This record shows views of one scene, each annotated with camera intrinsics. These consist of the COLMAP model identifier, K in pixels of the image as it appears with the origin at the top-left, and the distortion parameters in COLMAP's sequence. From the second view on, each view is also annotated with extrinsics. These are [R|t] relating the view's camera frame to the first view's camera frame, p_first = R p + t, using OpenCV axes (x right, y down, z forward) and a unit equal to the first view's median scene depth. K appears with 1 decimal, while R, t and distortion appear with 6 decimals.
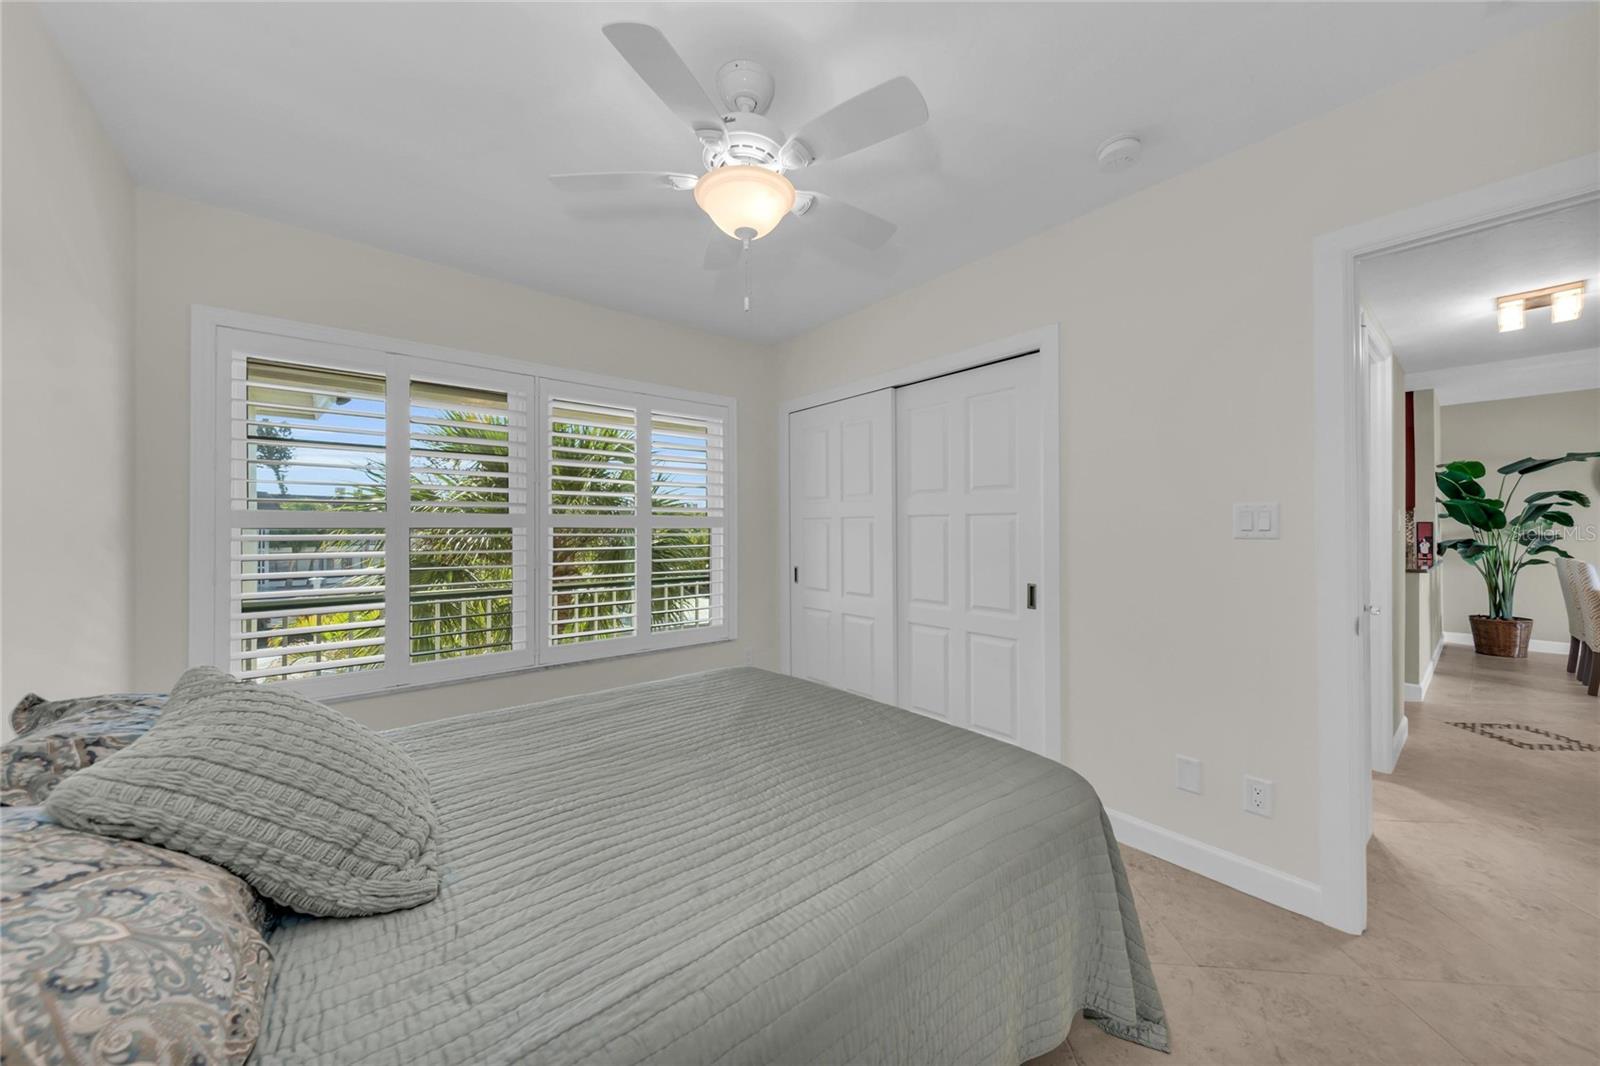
lens RADIAL K [[559.5, 0, 799.8], [0, 559.5, 528.2], [0, 0, 1]] dist [-0.001443, -0.000252]
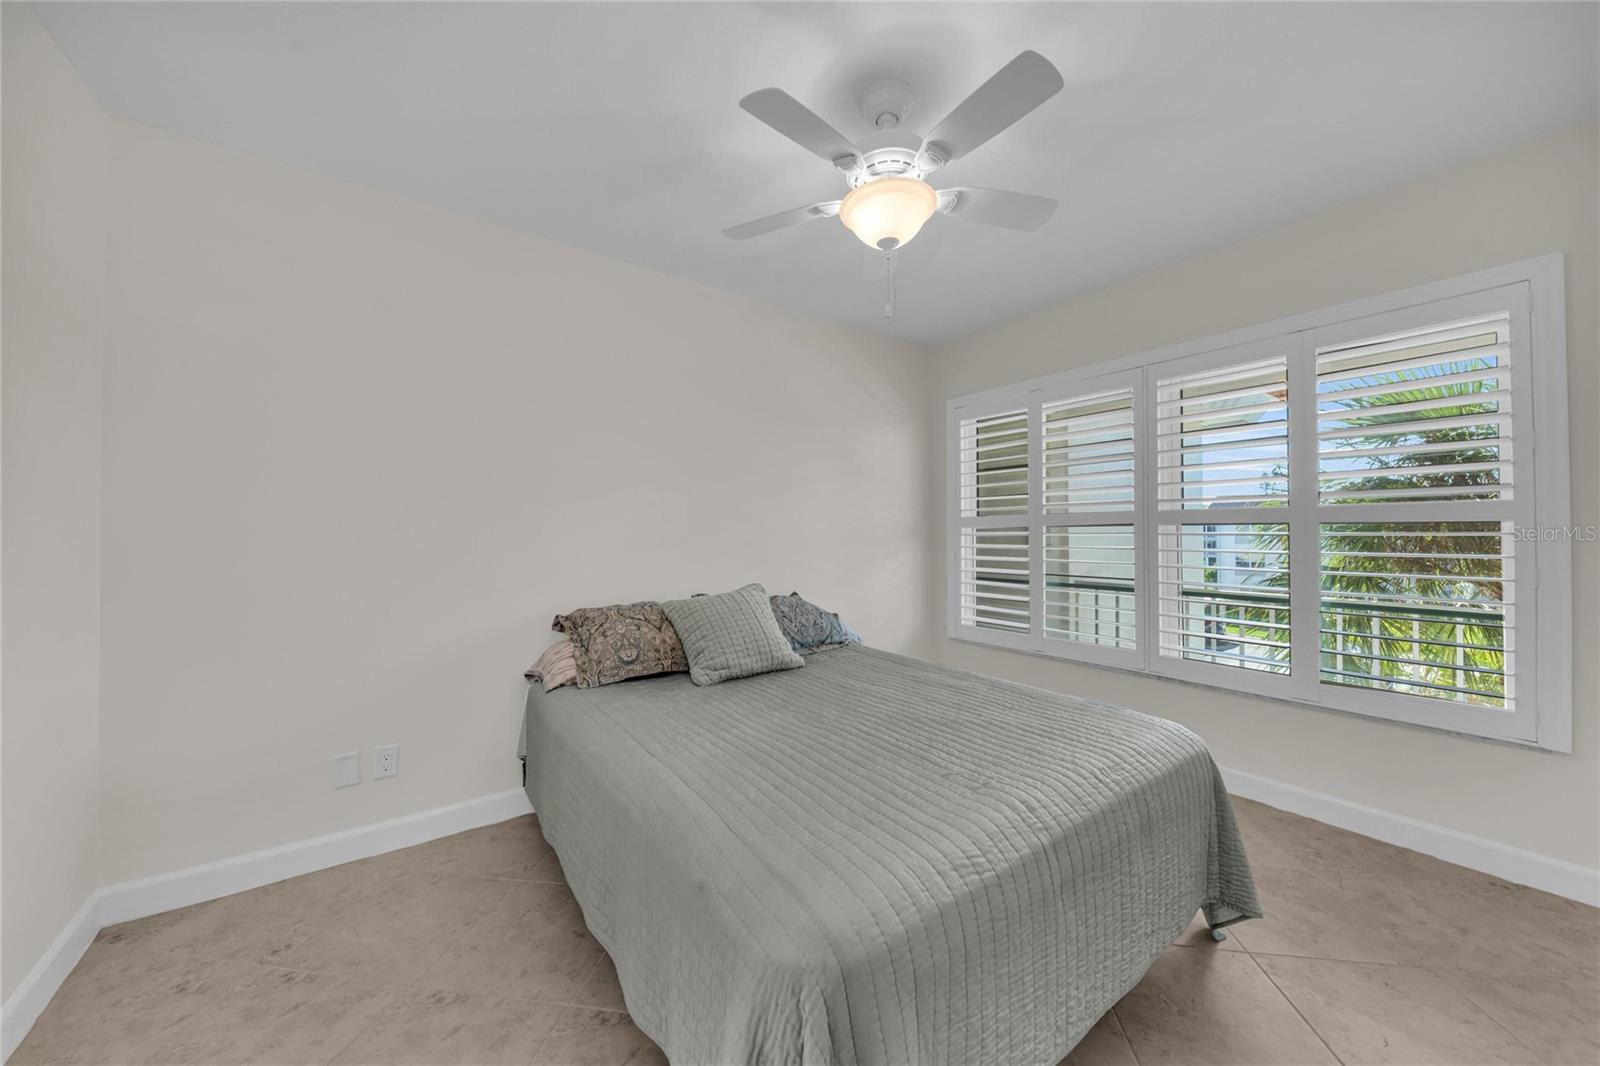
lens RADIAL K [[559.5, 0, 799.8], [0, 559.5, 528.2], [0, 0, 1]] dist [-0.001443, -0.000252]
pose [[-0.068566, -0.001582, -0.997645, 0.664240], [0.010364, 0.999944, -0.002298, -0.000834], [0.997593, -0.010497, -0.068546, 0.617368]]
